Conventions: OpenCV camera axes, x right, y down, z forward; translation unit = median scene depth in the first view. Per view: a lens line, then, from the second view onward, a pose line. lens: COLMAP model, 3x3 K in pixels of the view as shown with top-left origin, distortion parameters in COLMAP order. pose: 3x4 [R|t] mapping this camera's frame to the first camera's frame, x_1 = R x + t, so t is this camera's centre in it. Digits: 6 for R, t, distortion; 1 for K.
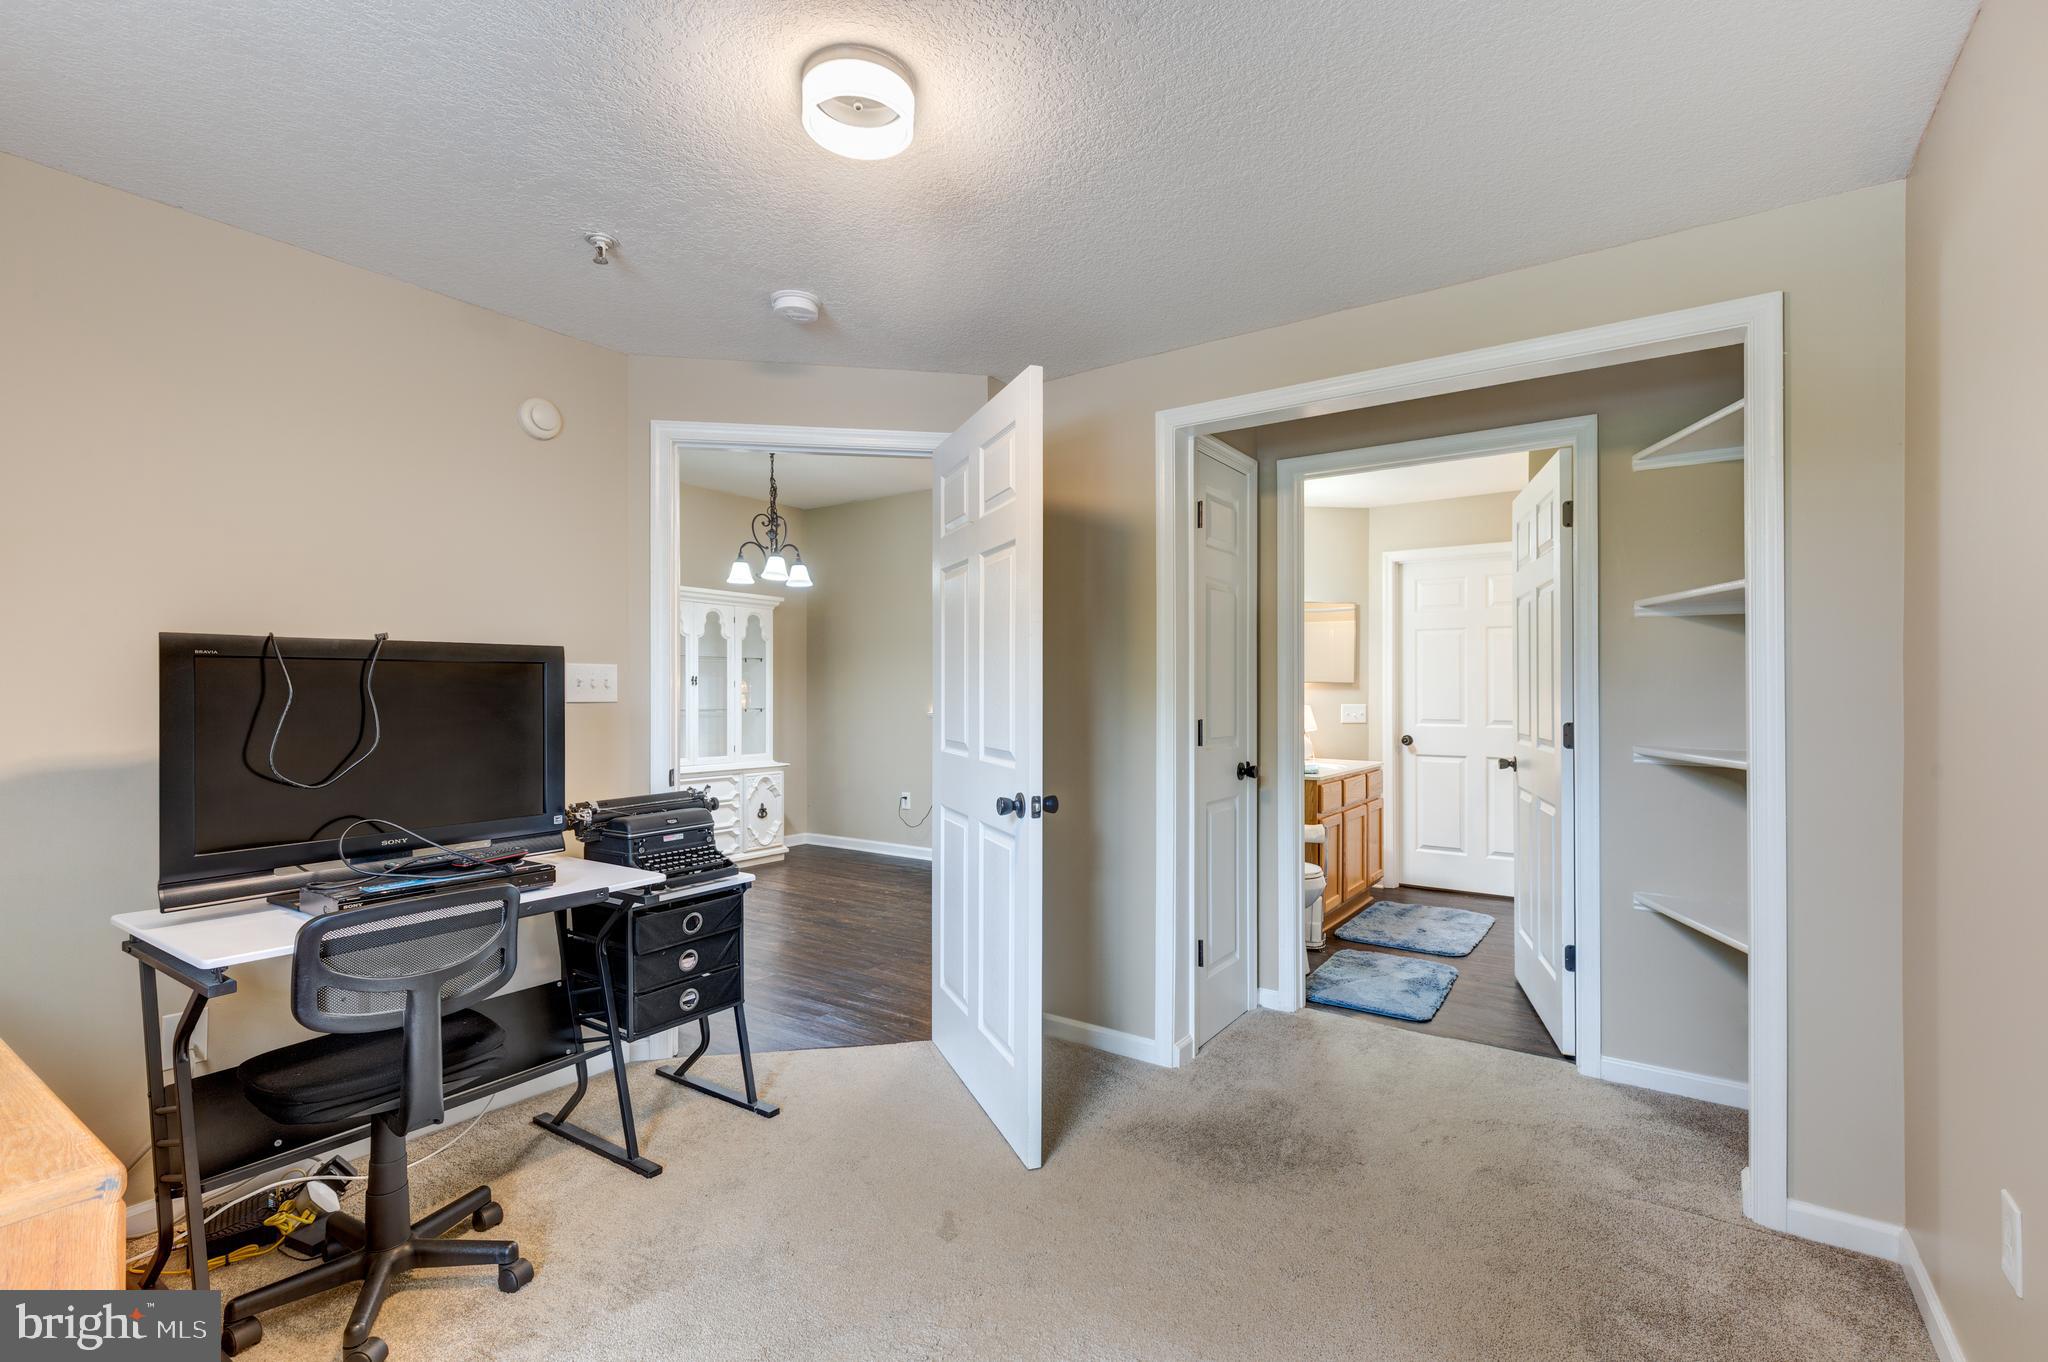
lens RADIAL K [[926.1, 0, 1016.0], [0, 926.1, 686.1], [0, 0, 1]] dist [0.007312, -0.001590]
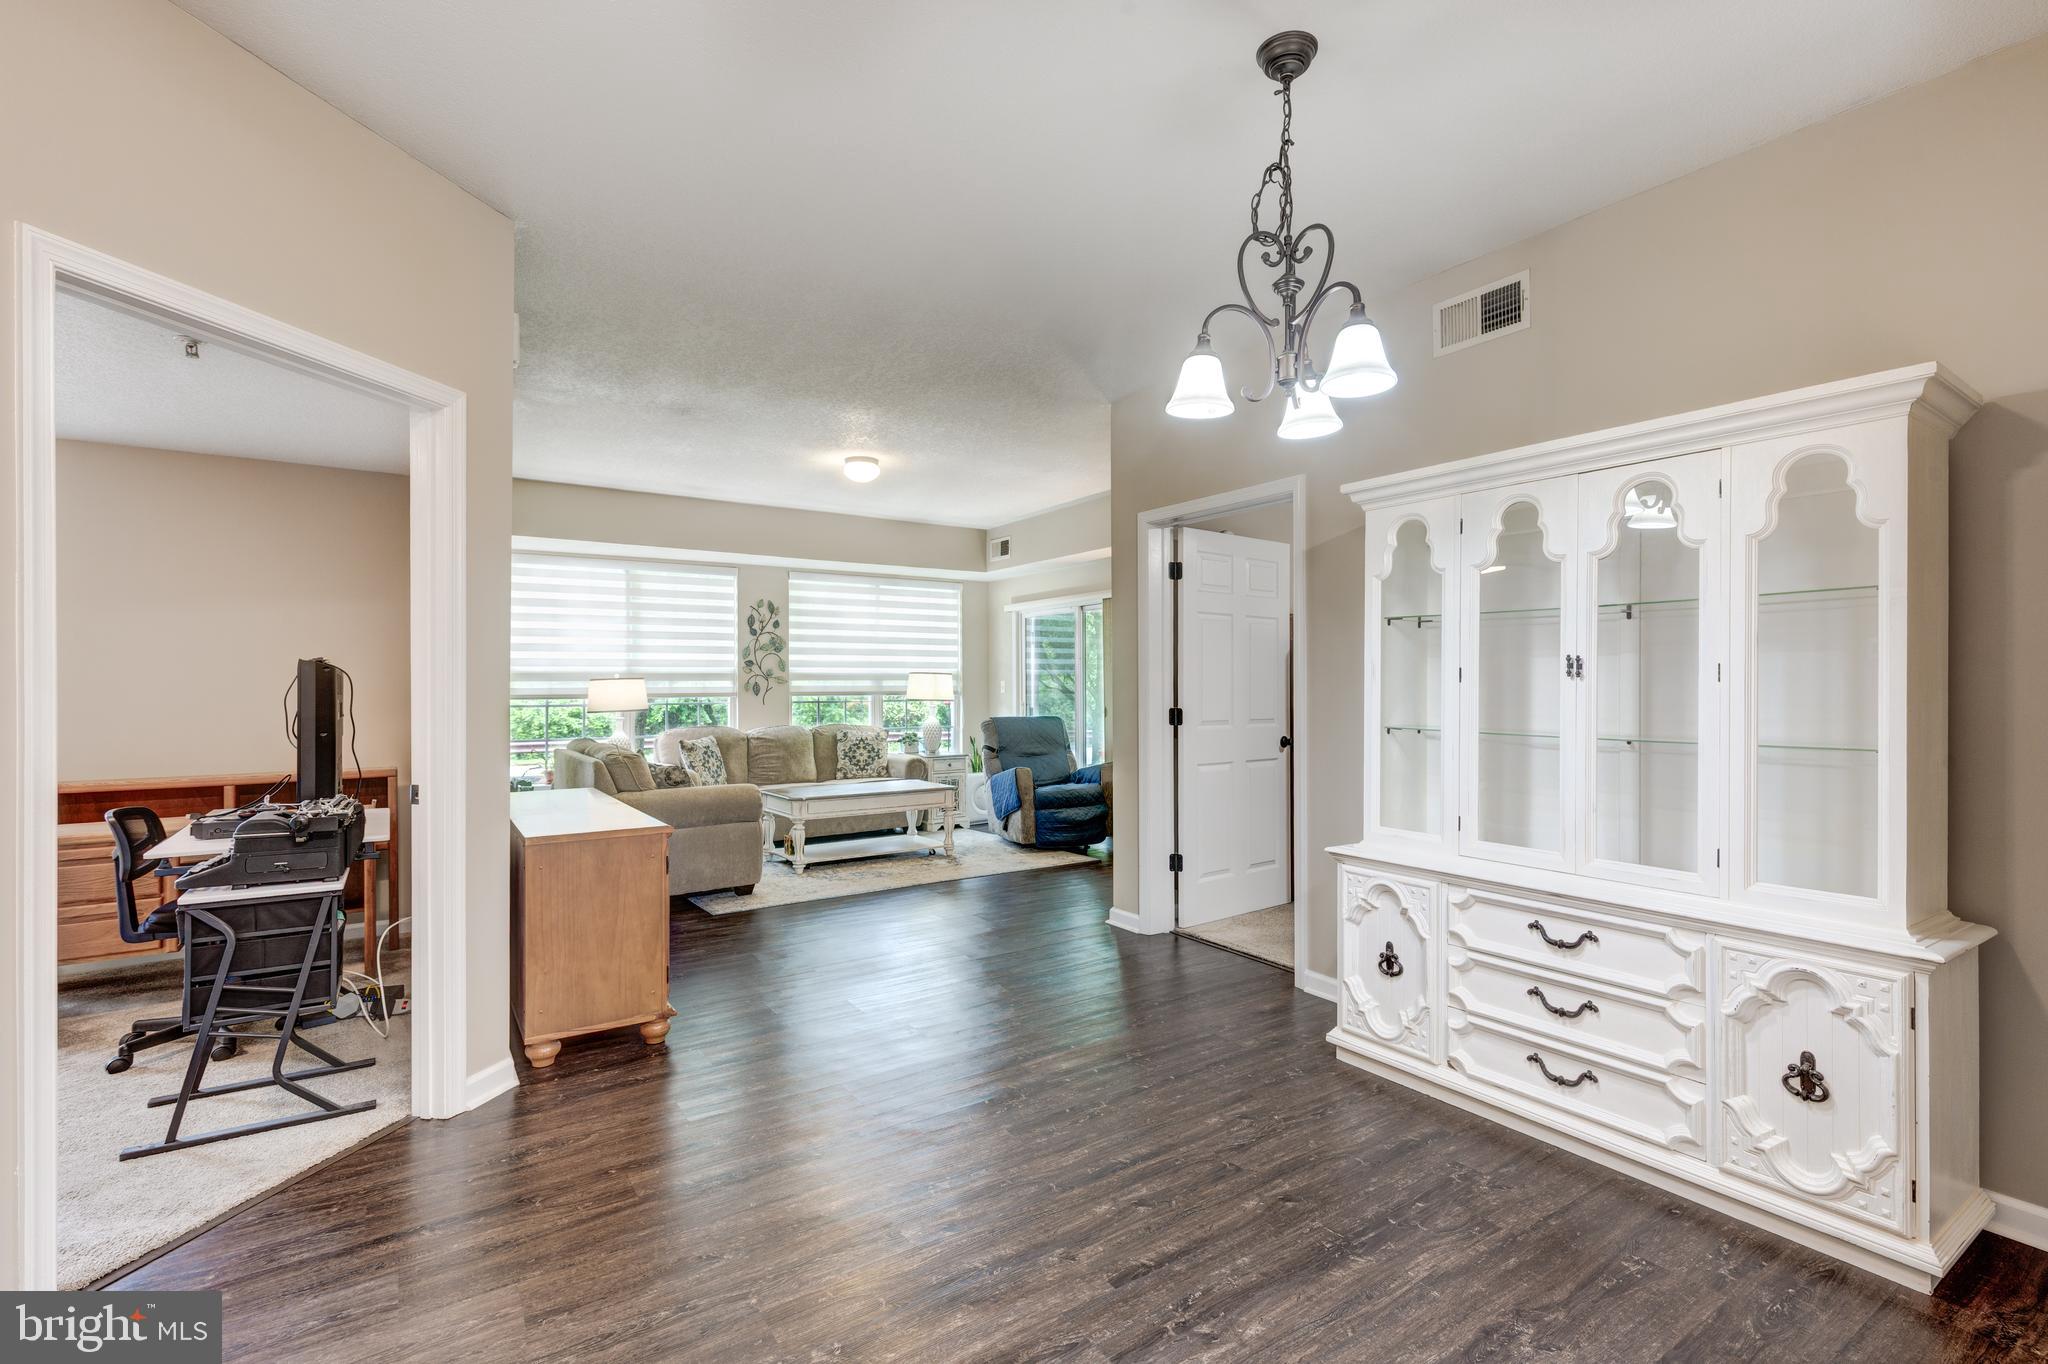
lens RADIAL K [[926.1, 0, 1018.5], [0, 926.1, 679.1], [0, 0, 1]] dist [0.007312, -0.001590]
pose [[-0.361126, -0.013056, -0.932426, 0.120036], [0.002066, 0.999888, -0.014801, 0.004822], [0.932515, -0.007271, -0.361059, 0.884151]]
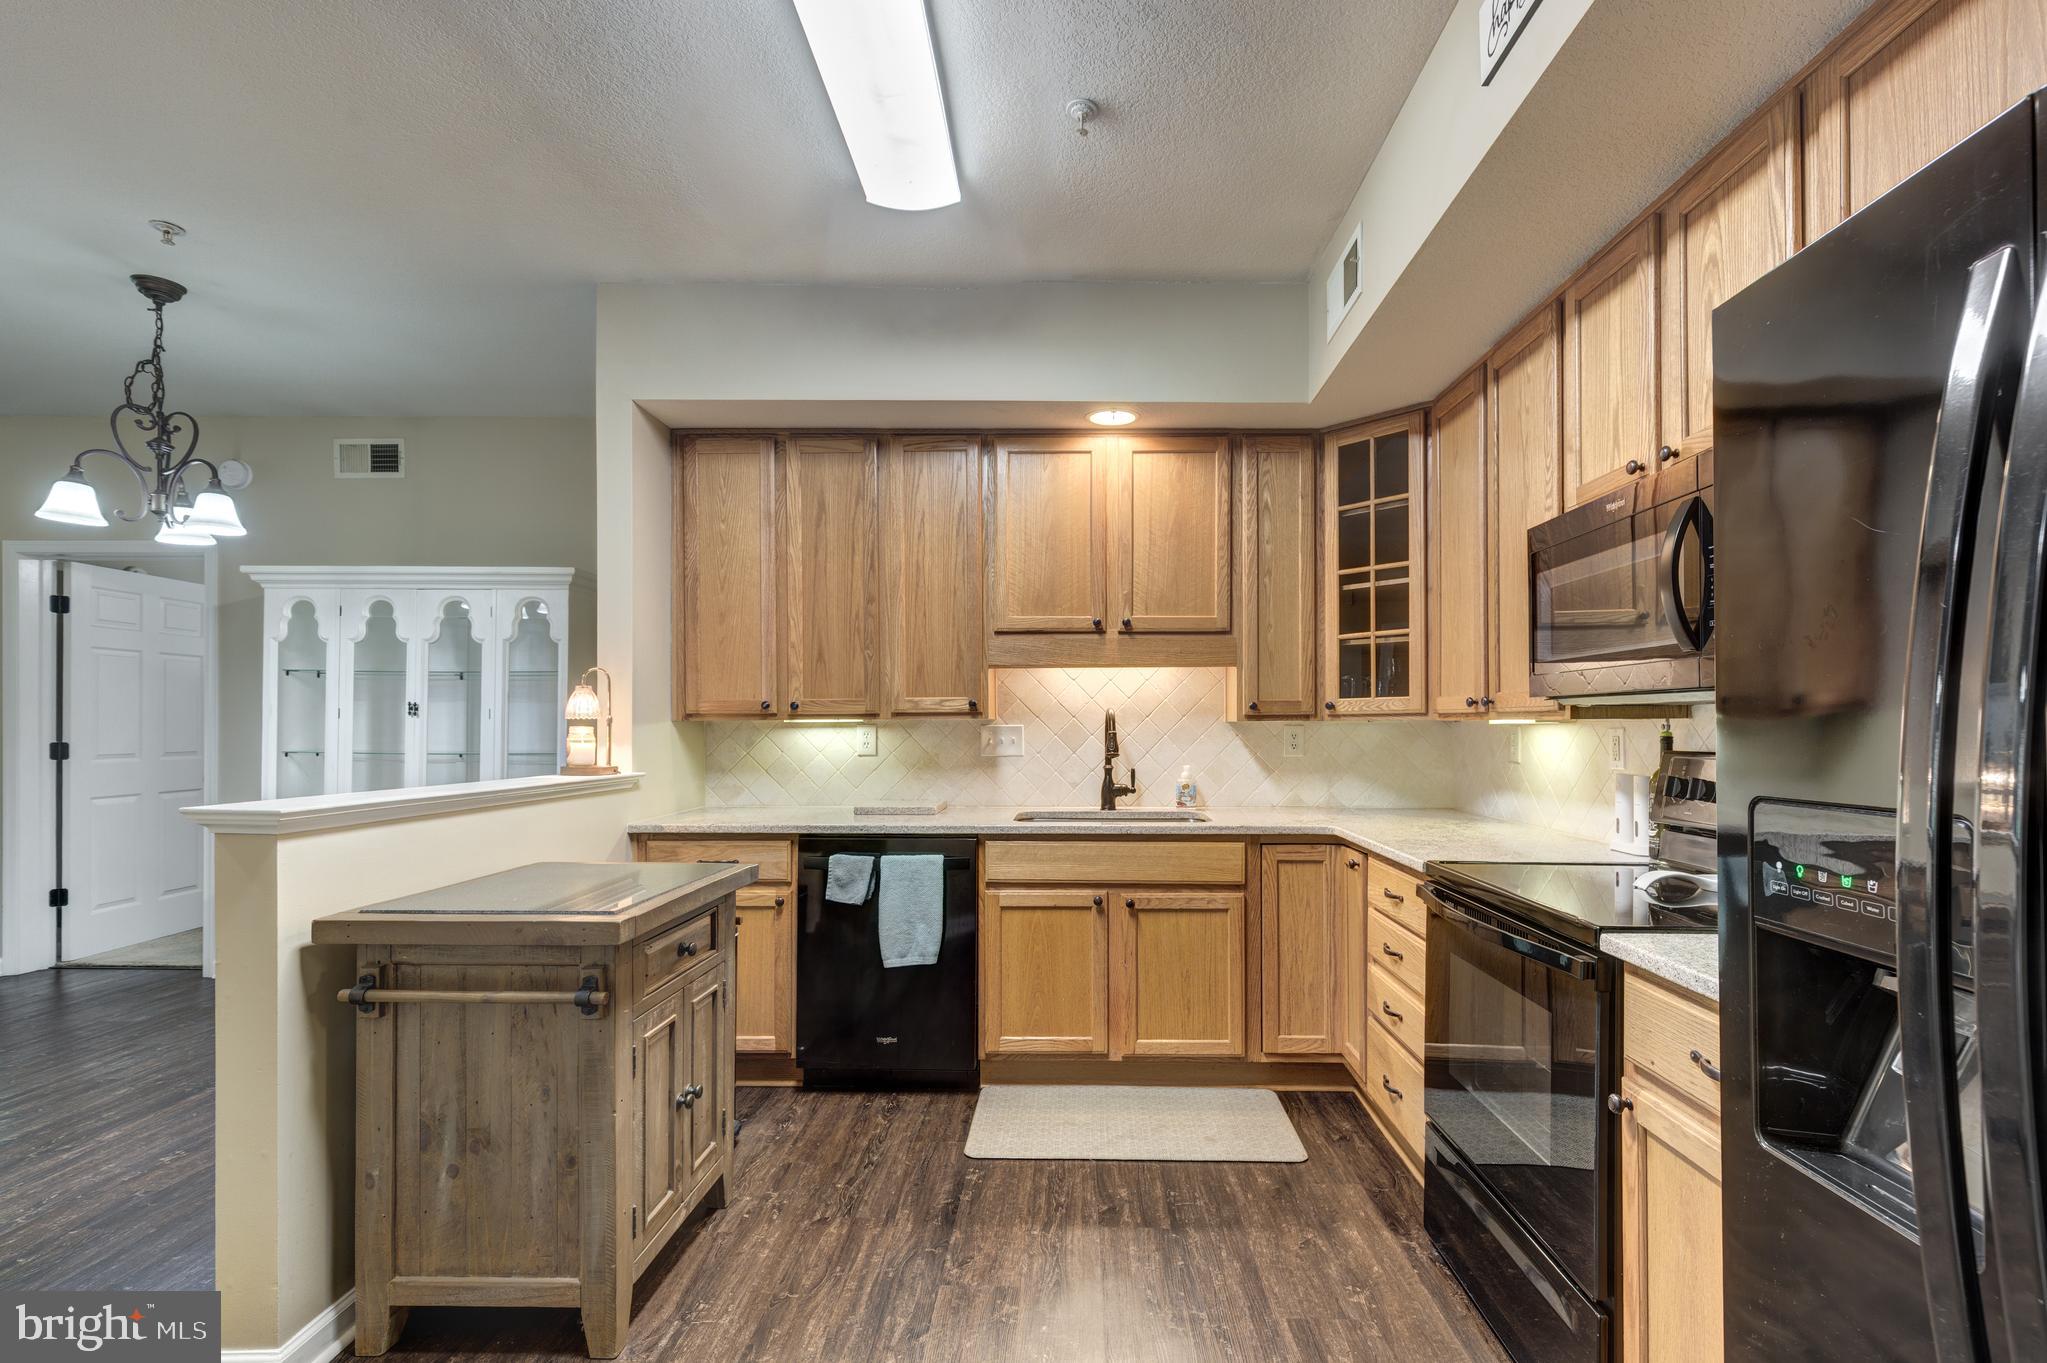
lens RADIAL K [[925.6, 0, 1062.4], [0, 925.6, 718.7], [0, 0, 1]] dist [0.007312, -0.001590]
pose [[0.572331, -0.006177, -0.819999, 0.443279], [0.004546, 0.999980, -0.004359, 0.005523], [0.820010, -0.001233, 0.572348, 0.962919]]
